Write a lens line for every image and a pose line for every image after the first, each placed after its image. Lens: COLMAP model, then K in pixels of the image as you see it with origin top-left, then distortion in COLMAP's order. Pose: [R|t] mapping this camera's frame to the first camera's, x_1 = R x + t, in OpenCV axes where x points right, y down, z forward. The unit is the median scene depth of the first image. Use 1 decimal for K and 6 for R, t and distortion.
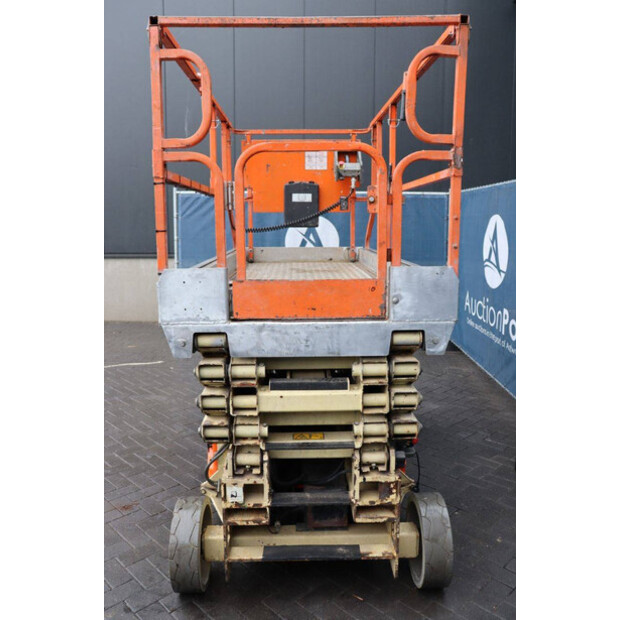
lens RADIAL K [[543.2, 0, 310.4], [0, 543.2, 309.9], [0, 0, 1]] dist [-0.111596, 0.036599]
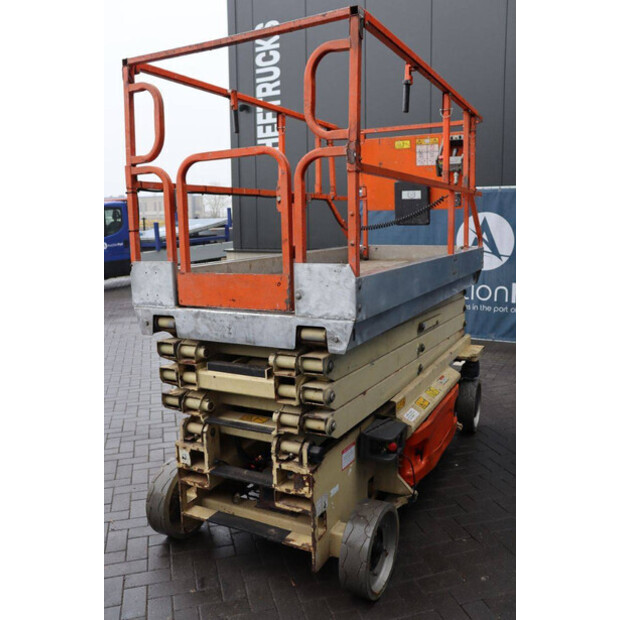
lens RADIAL K [[557.7, 0, 311.0], [0, 557.7, 311.2], [0, 0, 1]] dist [-0.107773, 0.007071]
pose [[0.876435, 0.063210, -0.477353, 0.643376], [-0.062114, 0.997905, 0.018096, -0.009265], [0.477497, 0.013790, 0.878525, 0.077474]]
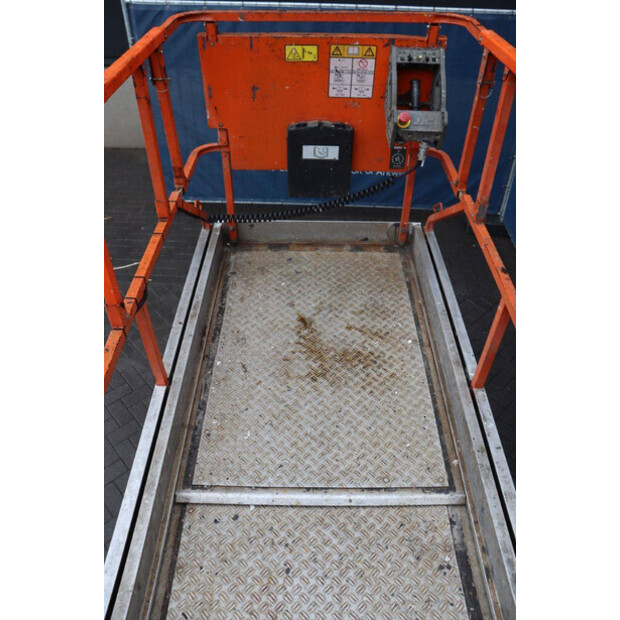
lens RADIAL K [[516.6, 0, 310.1], [0, 516.6, 309.7], [0, 0, 1]] dist [-0.086345, 0.014679]
pose [[0.999271, 0.032287, -0.020381, -0.022024], [-0.016728, 0.850049, 0.526438, -0.696419], [0.034322, -0.525714, 0.849969, 0.997397]]
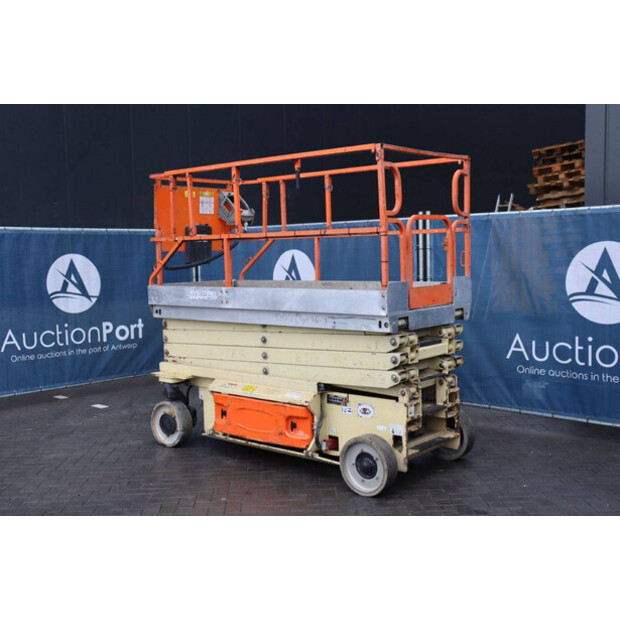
lens RADIAL K [[750.7, 0, 305.4], [0, 750.7, 308.4], [0, 0, 1]] dist [0.005245, 0.000000]
pose [[0.676942, -0.070243, 0.732677, -2.111129], [0.140124, 0.989529, -0.034597, 0.050234], [-0.722575, 0.126086, 0.679696, -0.440127]]
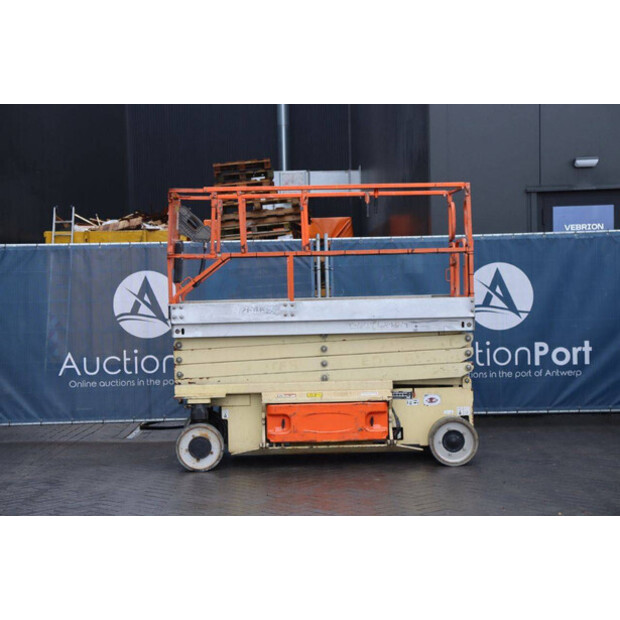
lens RADIAL K [[1273.0, 0, 308.9], [0, 1273.0, 306.7], [0, 0, 1]] dist [0.302829, 0.000000]
pose [[-0.009258, -0.024588, 0.999655, -5.241405], [0.182987, 0.982775, 0.025868, -0.257079], [-0.983072, 0.183163, -0.004600, 1.590880]]
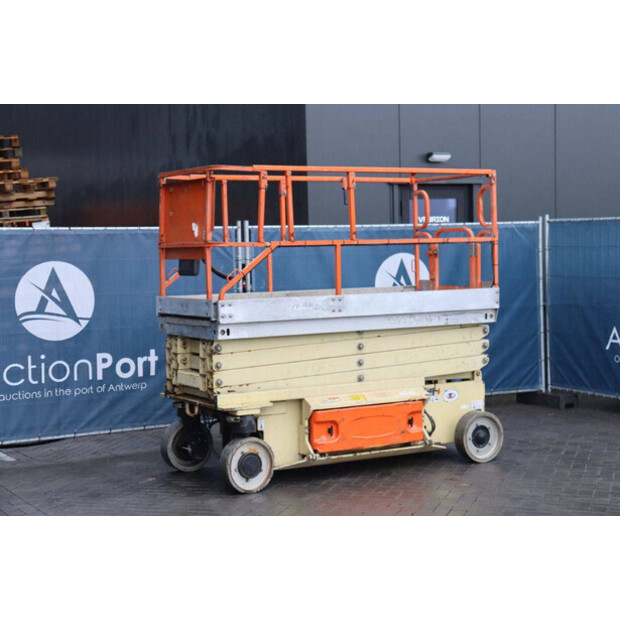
lens RADIAL K [[1164.5, 0, 315.9], [0, 1164.5, 306.2], [0, 0, 1]] dist [0.233239, 0.000000]
pose [[-0.484236, -0.030292, 0.874413, -3.826475], [0.162827, 0.978822, 0.124080, -0.645334], [-0.859653, 0.202462, -0.469048, 3.628124]]
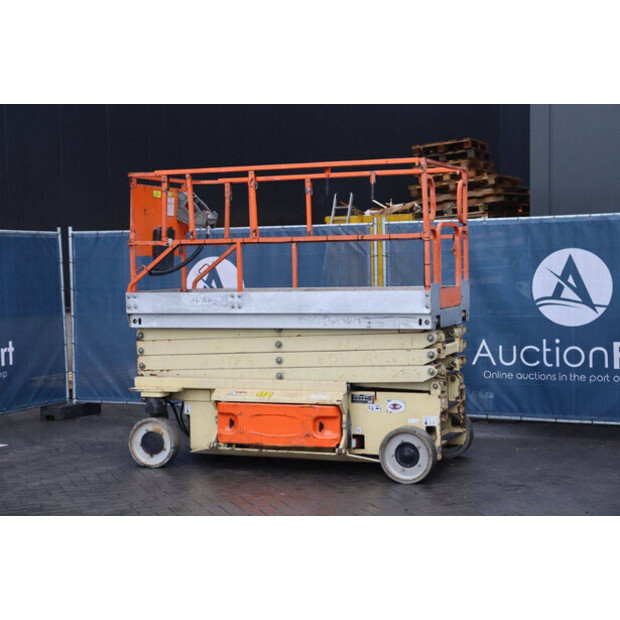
lens RADIAL K [[1141.4, 0, 307.8], [0, 1141.4, 304.9], [0, 0, 1]] dist [0.228767, 0.000000]
pose [[0.402546, -0.041588, 0.914455, -3.952917], [0.165267, 0.985854, -0.027916, 0.039266], [-0.900358, 0.162366, 0.403724, -0.247957]]
